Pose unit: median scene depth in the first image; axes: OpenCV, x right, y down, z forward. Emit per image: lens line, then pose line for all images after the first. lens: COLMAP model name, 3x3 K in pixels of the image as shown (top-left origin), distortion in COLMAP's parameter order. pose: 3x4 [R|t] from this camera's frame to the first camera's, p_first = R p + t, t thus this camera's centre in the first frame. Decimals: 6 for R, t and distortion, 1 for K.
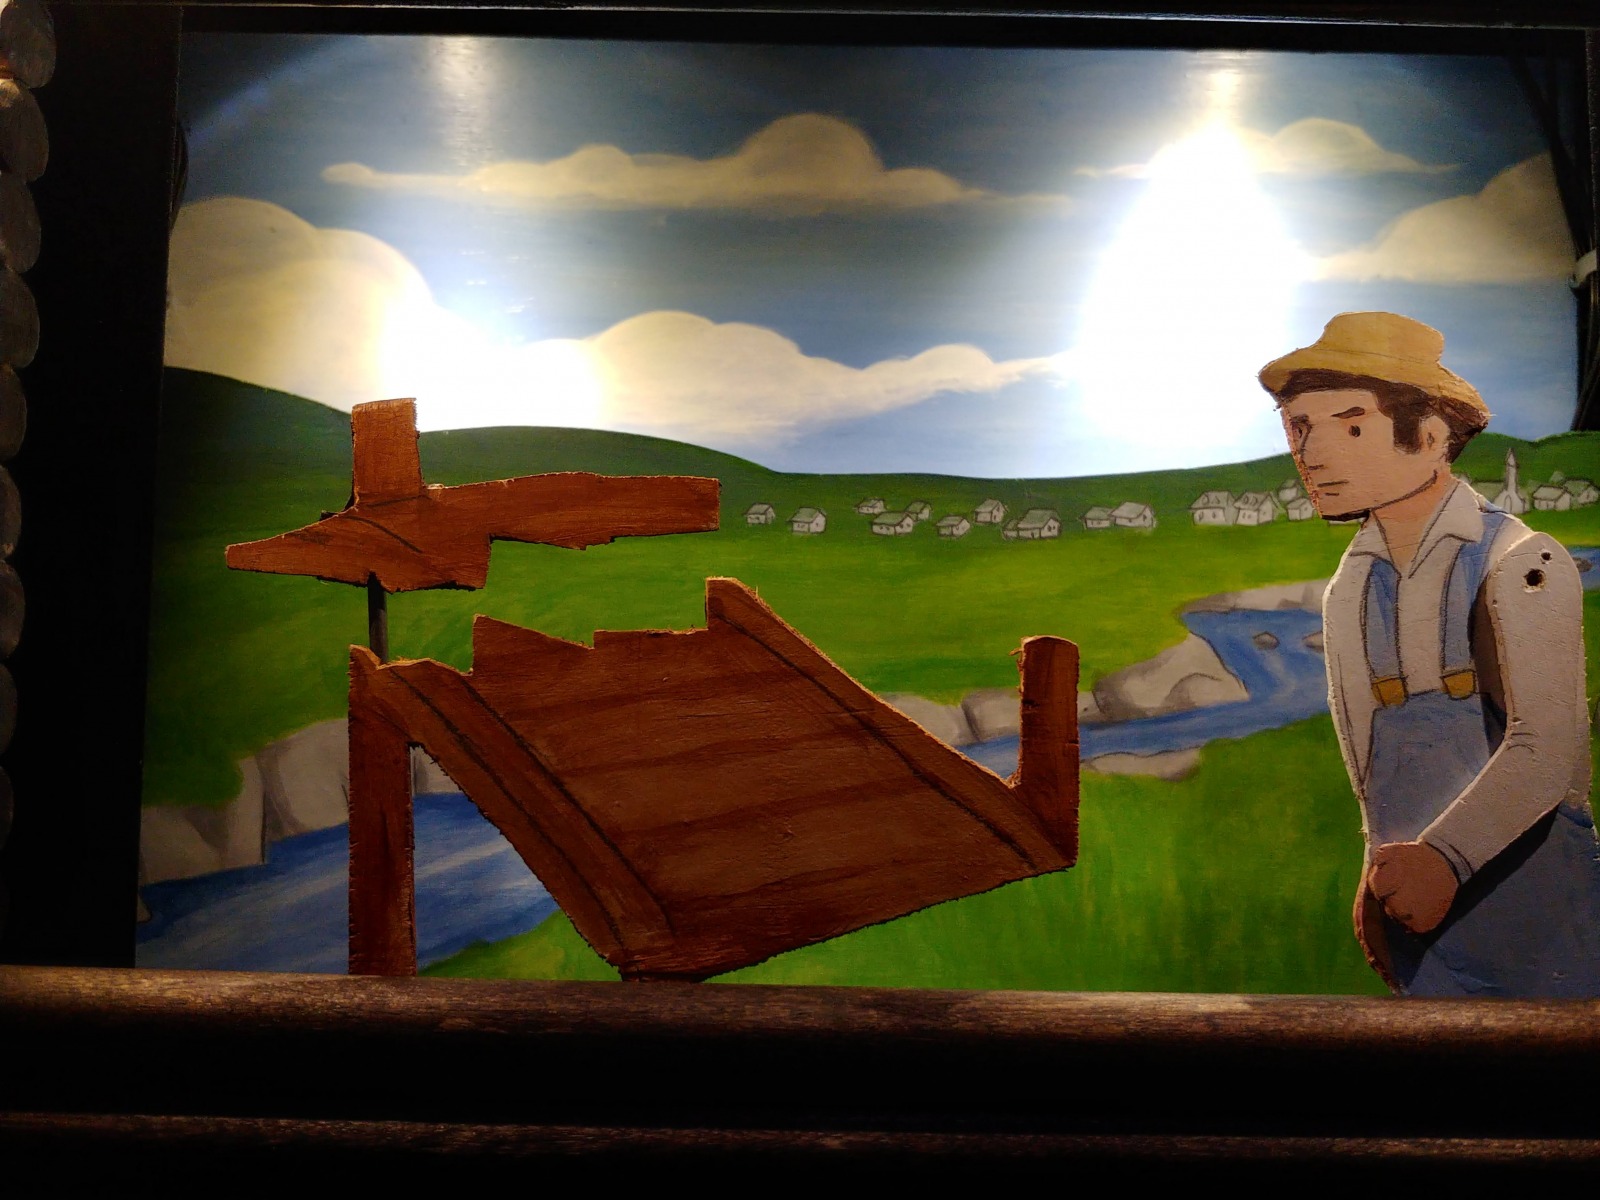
lens RADIAL K [[1357.8, 0, 800.0], [0, 1357.8, 600.0], [0, 0, 1]] dist [0.112946, -0.206505]
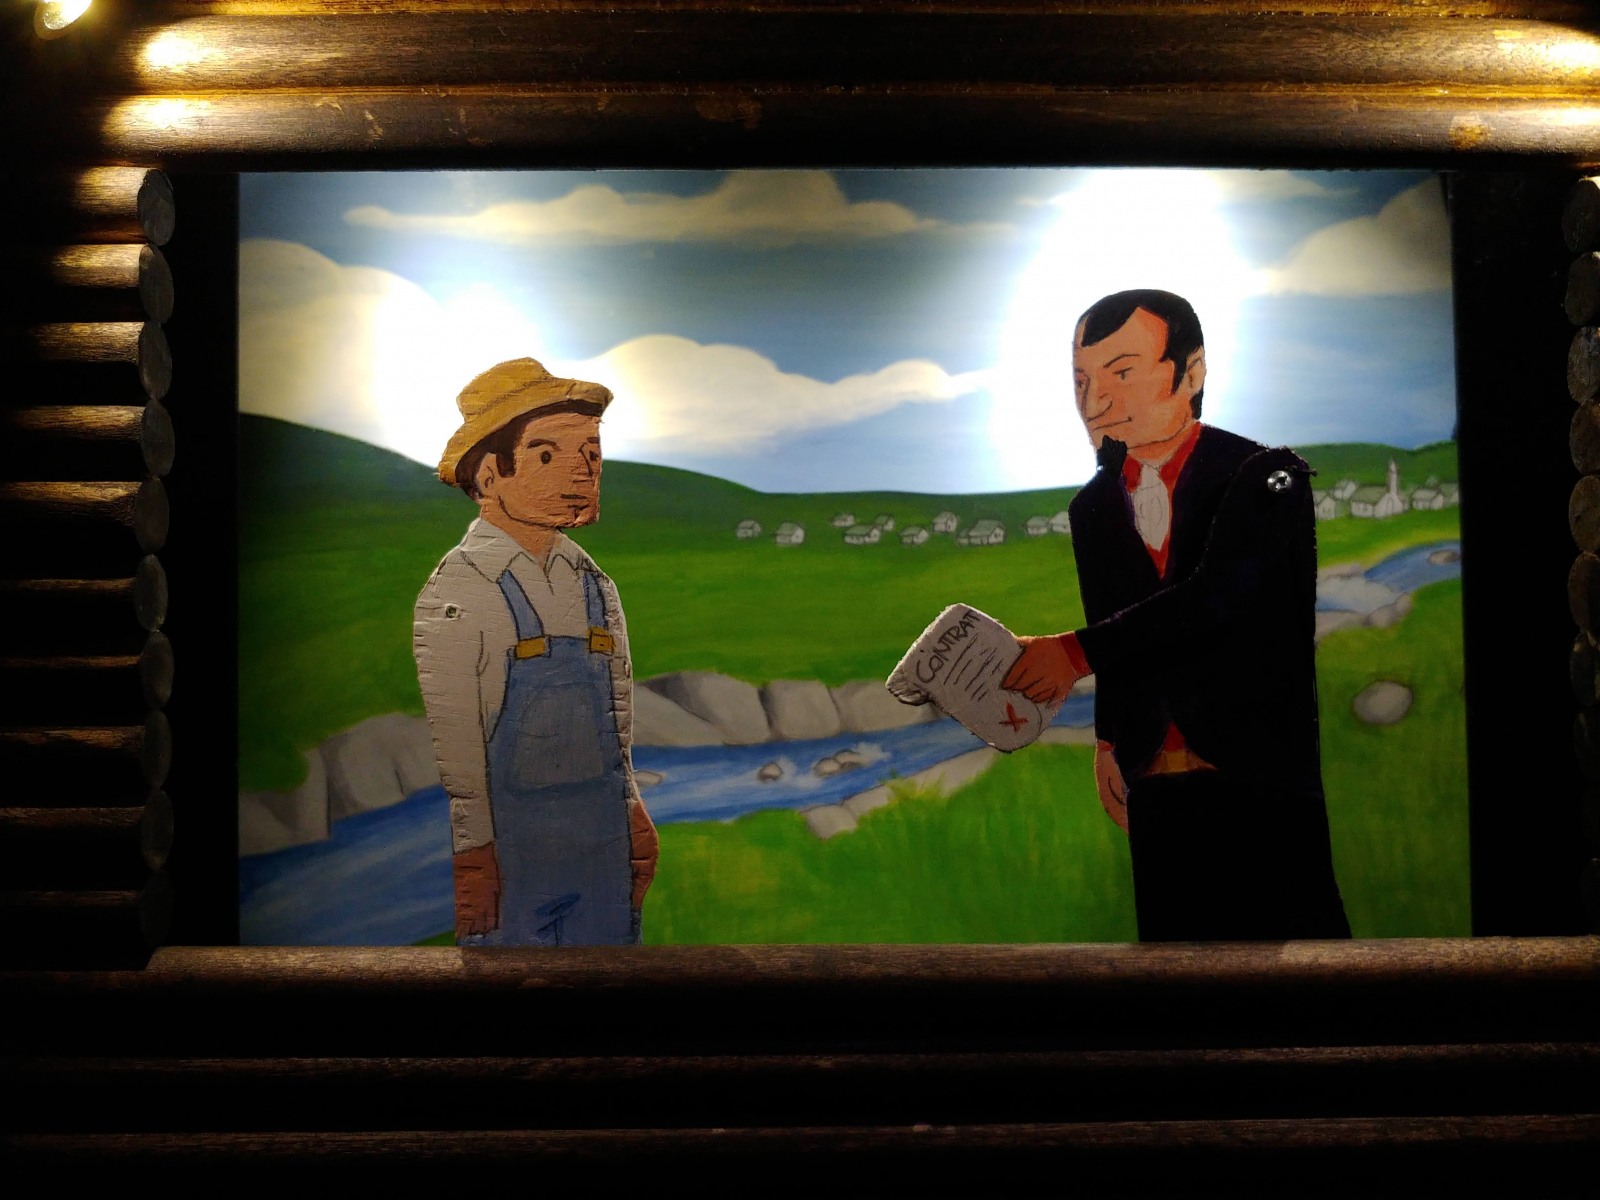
lens RADIAL K [[1338.0, 0, 793.0], [0, 1338.0, 593.9], [0, 0, 1]] dist [0.251436, -0.653130]
pose [[0.999638, -0.023483, 0.013129, -0.007207], [0.022784, 0.998434, 0.051095, -0.065656], [-0.014308, -0.050778, 0.998607, -0.152094]]
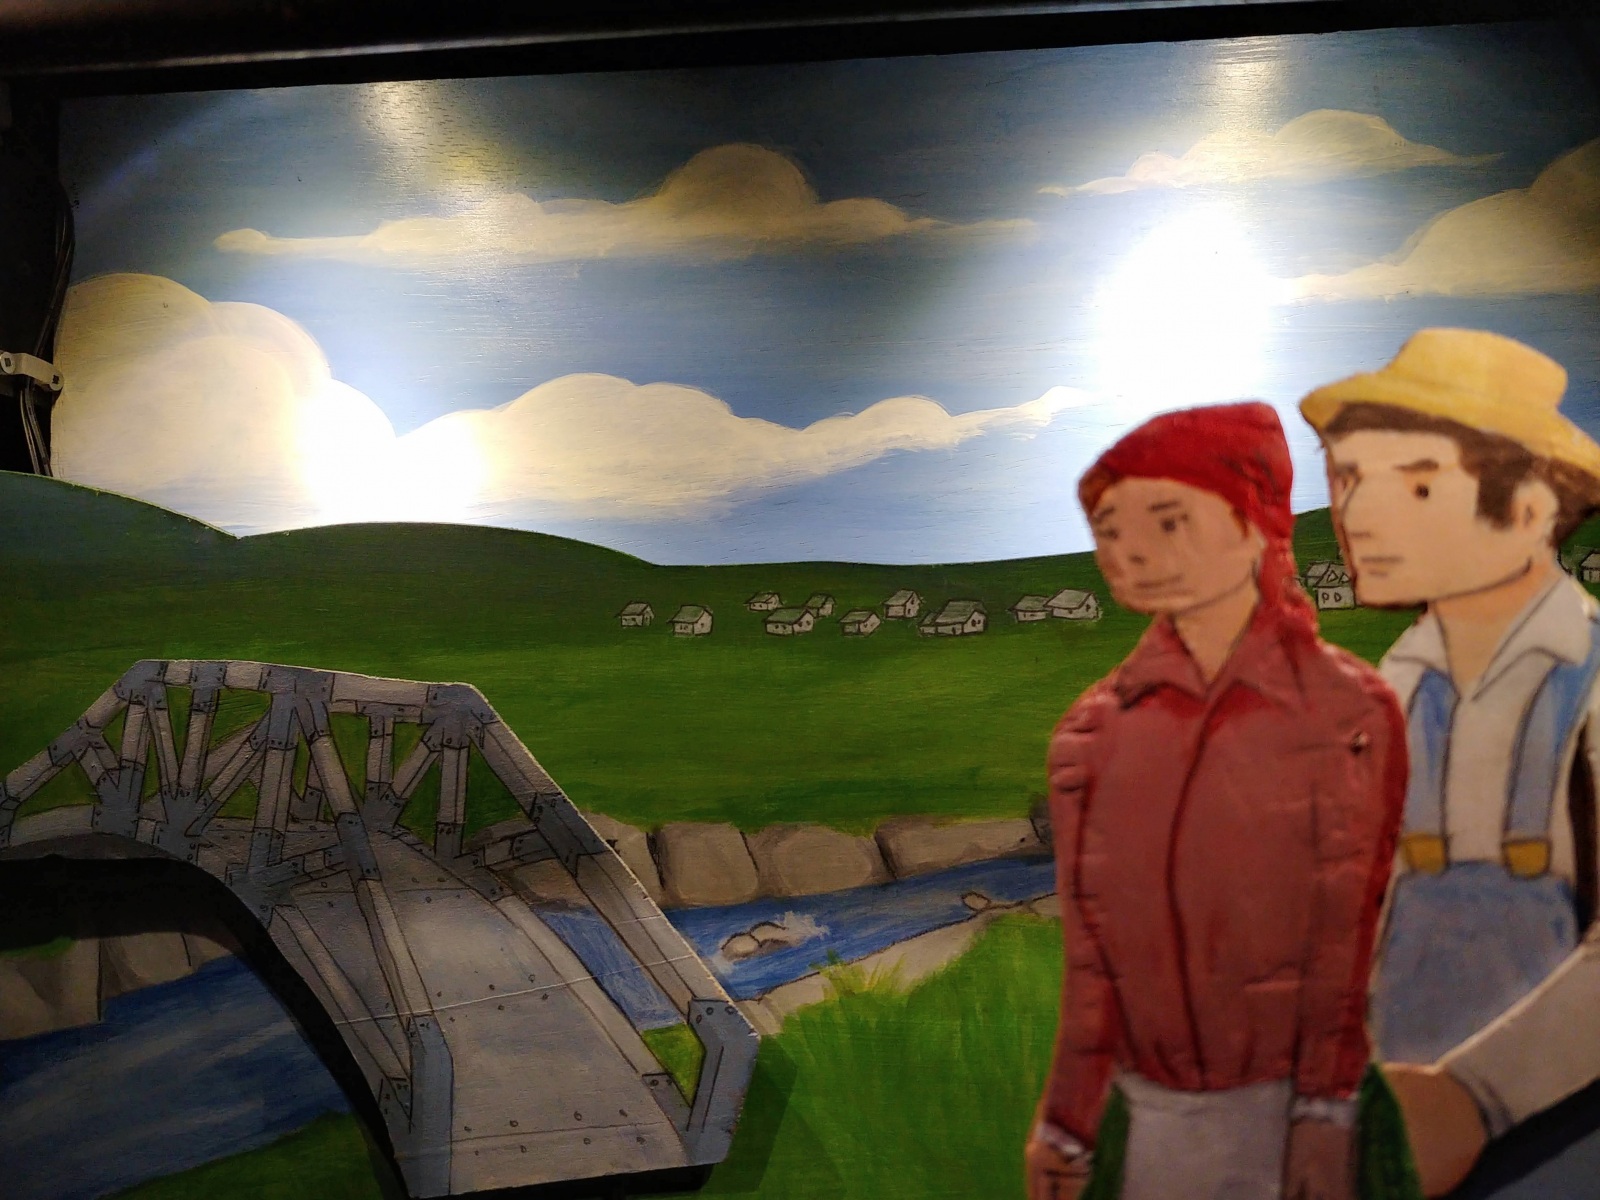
lens RADIAL K [[1357.8, 0, 800.0], [0, 1357.8, 600.0], [0, 0, 1]] dist [0.112946, -0.206505]
pose [[0.993560, -0.029583, -0.109380, 0.168781], [0.028684, 0.999541, -0.009787, -0.061361], [0.109619, 0.006587, 0.993952, 0.154984]]
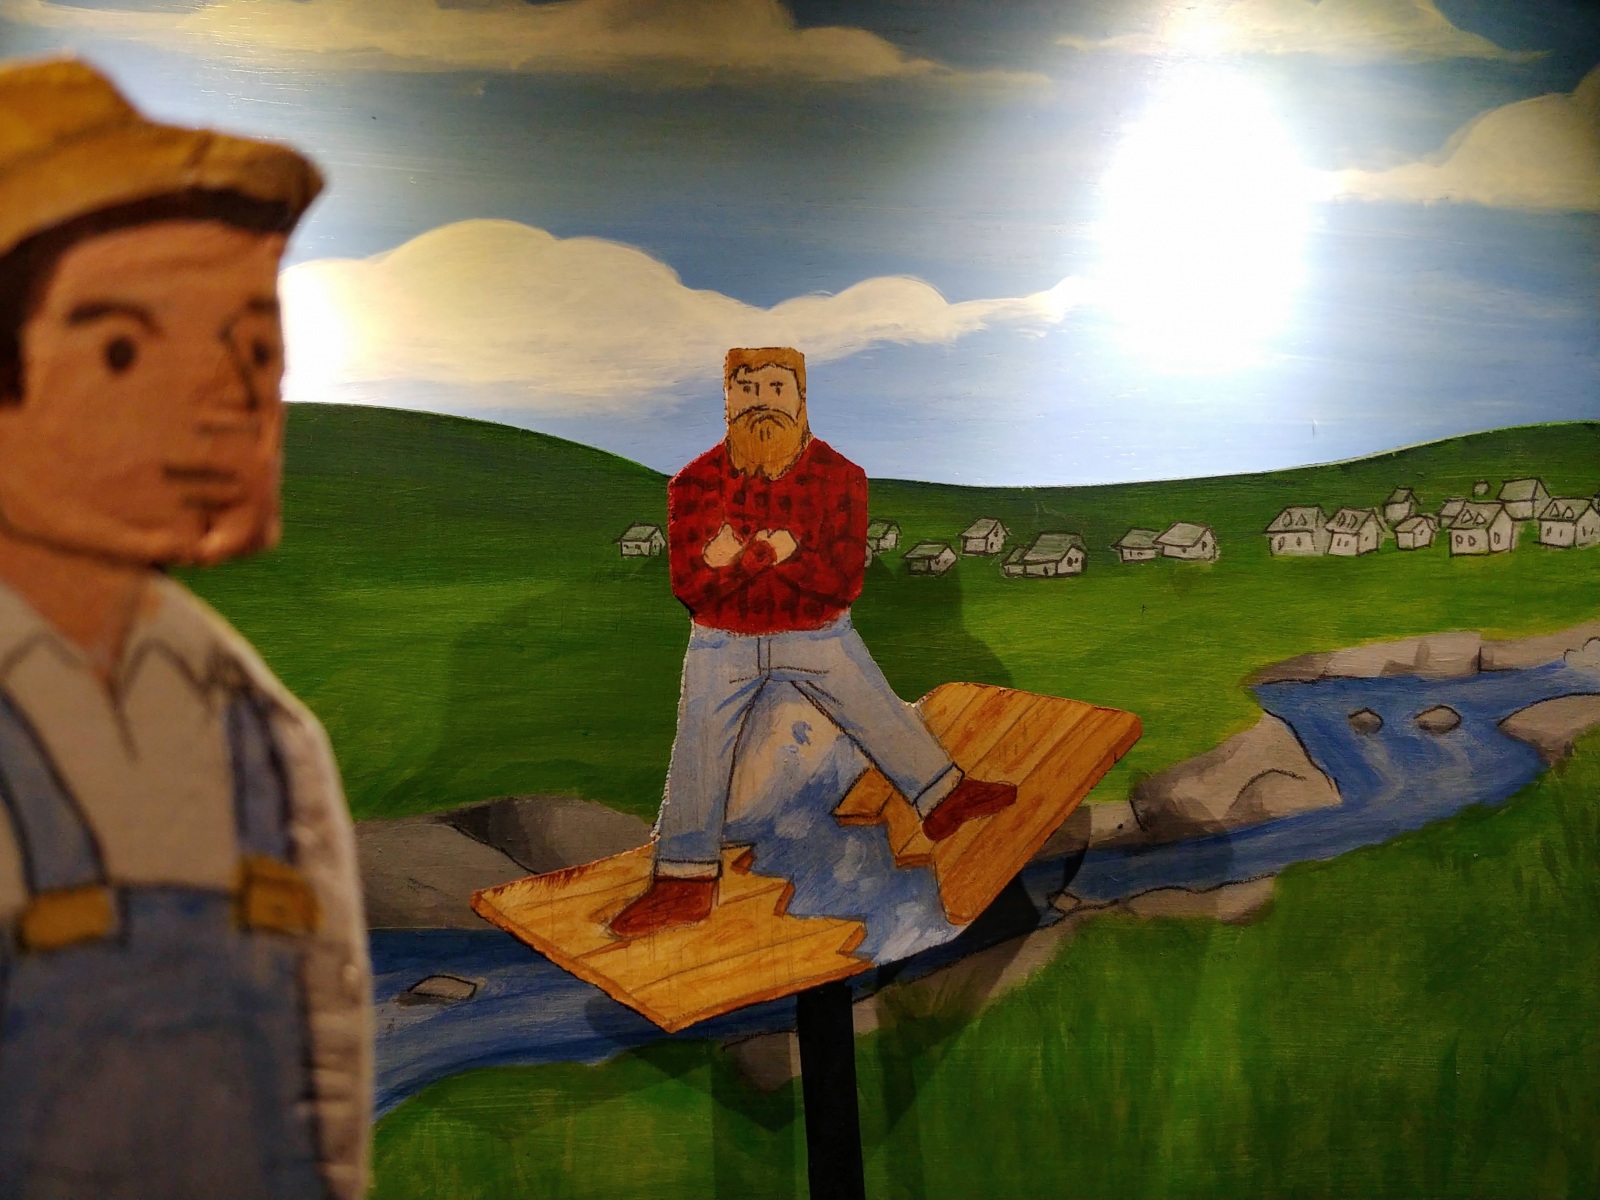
lens RADIAL K [[1401.6, 0, 778.1], [0, 1401.6, 585.6], [0, 0, 1]] dist [0.015346, -0.017752]
pose [[0.993470, -0.006585, 0.113903, -0.040516], [0.000727, 0.998678, 0.051394, -0.076389], [-0.114091, -0.050975, 0.992162, 0.324125]]
